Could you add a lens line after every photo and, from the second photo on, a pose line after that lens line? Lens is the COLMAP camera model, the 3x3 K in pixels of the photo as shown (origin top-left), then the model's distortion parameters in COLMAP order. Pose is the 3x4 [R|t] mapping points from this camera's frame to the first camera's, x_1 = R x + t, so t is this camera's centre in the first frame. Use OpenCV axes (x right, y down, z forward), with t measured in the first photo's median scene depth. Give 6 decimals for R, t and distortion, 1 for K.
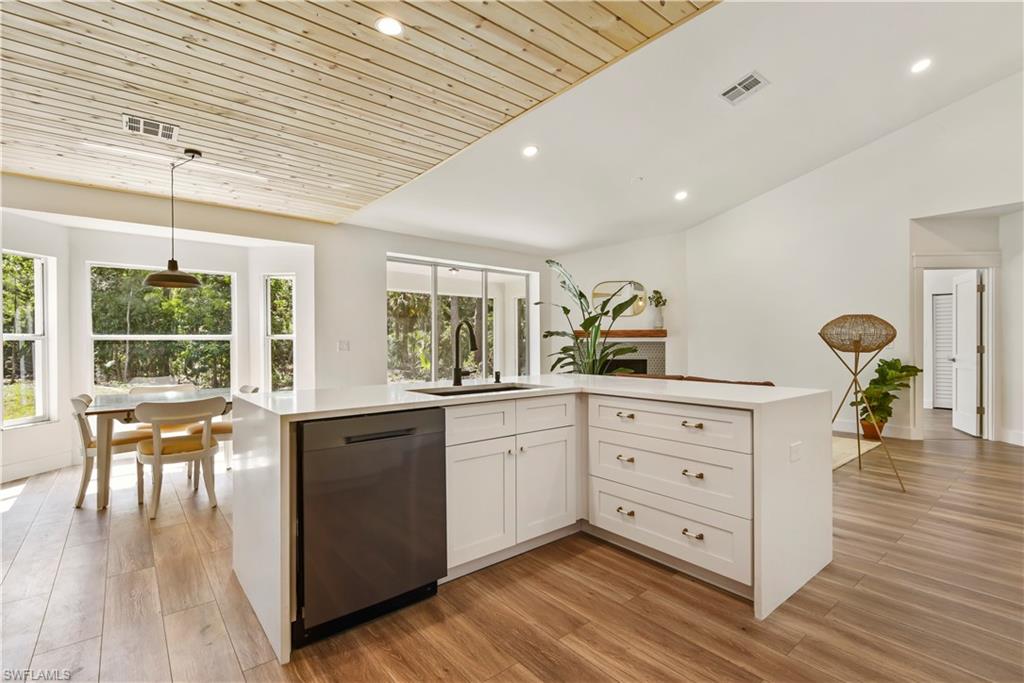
lens RADIAL K [[474.3, 0, 516.2], [0, 474.3, 346.1], [0, 0, 1]] dist [0.000319, -0.000072]
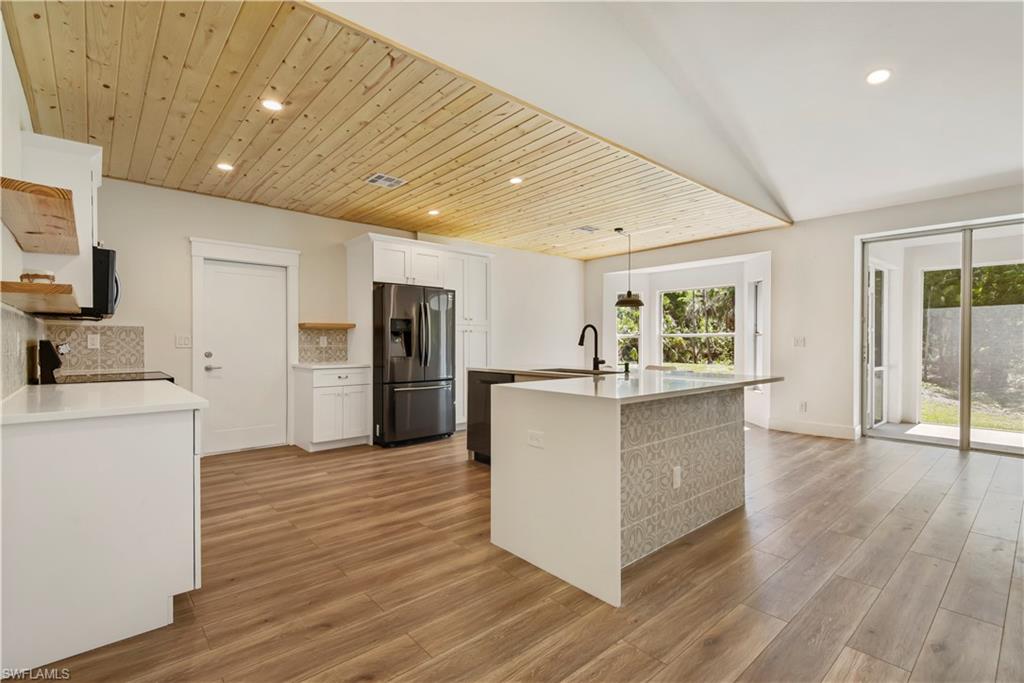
lens RADIAL K [[474.3, 0, 516.2], [0, 474.3, 346.1], [0, 0, 1]] dist [0.000319, -0.000072]
pose [[0.033594, 0.014345, -0.999333, 1.293470], [0.005871, 0.999877, 0.014550, -0.011448], [0.999418, -0.006356, 0.033505, 0.703273]]
